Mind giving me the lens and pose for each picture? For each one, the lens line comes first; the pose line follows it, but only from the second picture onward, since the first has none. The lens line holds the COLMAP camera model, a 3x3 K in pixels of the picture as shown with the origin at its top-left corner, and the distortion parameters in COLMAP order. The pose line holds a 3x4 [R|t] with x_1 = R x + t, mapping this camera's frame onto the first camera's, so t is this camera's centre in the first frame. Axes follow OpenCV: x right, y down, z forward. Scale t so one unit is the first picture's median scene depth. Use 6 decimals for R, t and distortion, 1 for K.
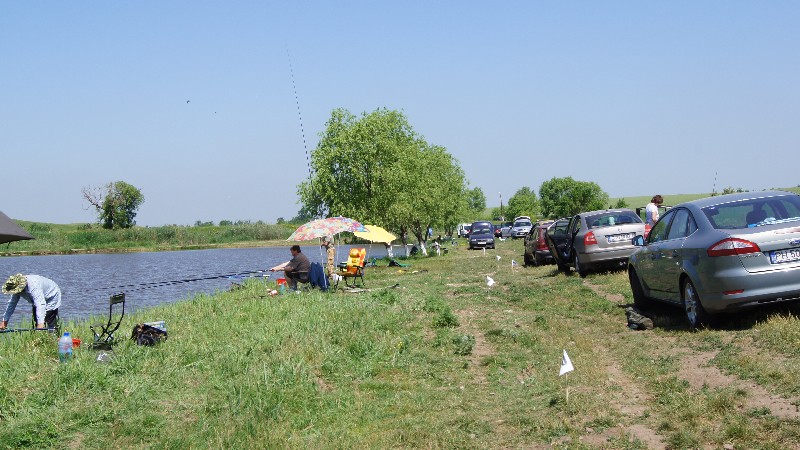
lens RADIAL K [[905.8, 0, 398.3], [0, 905.8, 223.8], [0, 0, 1]] dist [-0.053404, 0.000000]
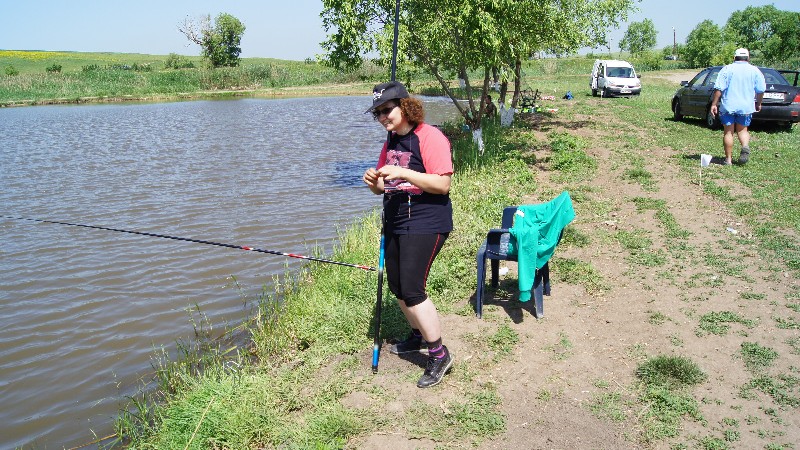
lens RADIAL K [[619.1, 0, 397.0], [0, 619.1, 233.9], [0, 0, 1]] dist [-0.071480, 0.002457]
pose [[0.958072, 0.077501, -0.275847, 0.042400], [-0.000425, 0.963108, 0.269115, 0.000616], [0.286527, -0.257714, 0.922760, 0.441447]]
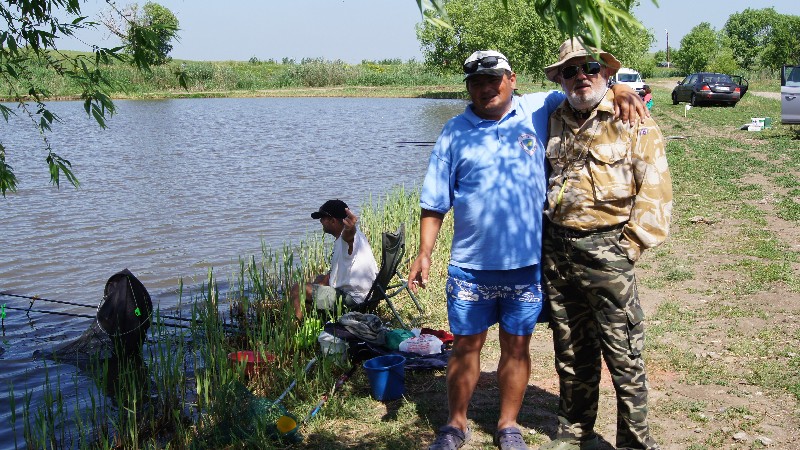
lens RADIAL K [[860.7, 0, 401.3], [0, 860.7, 224.1], [0, 0, 1]] dist [-0.051895, 0.000000]
pose [[0.984933, 0.052835, -0.164670, 0.025419], [-0.022390, 0.983132, 0.181523, 0.000696], [0.171483, -0.175101, 0.969502, 0.316955]]
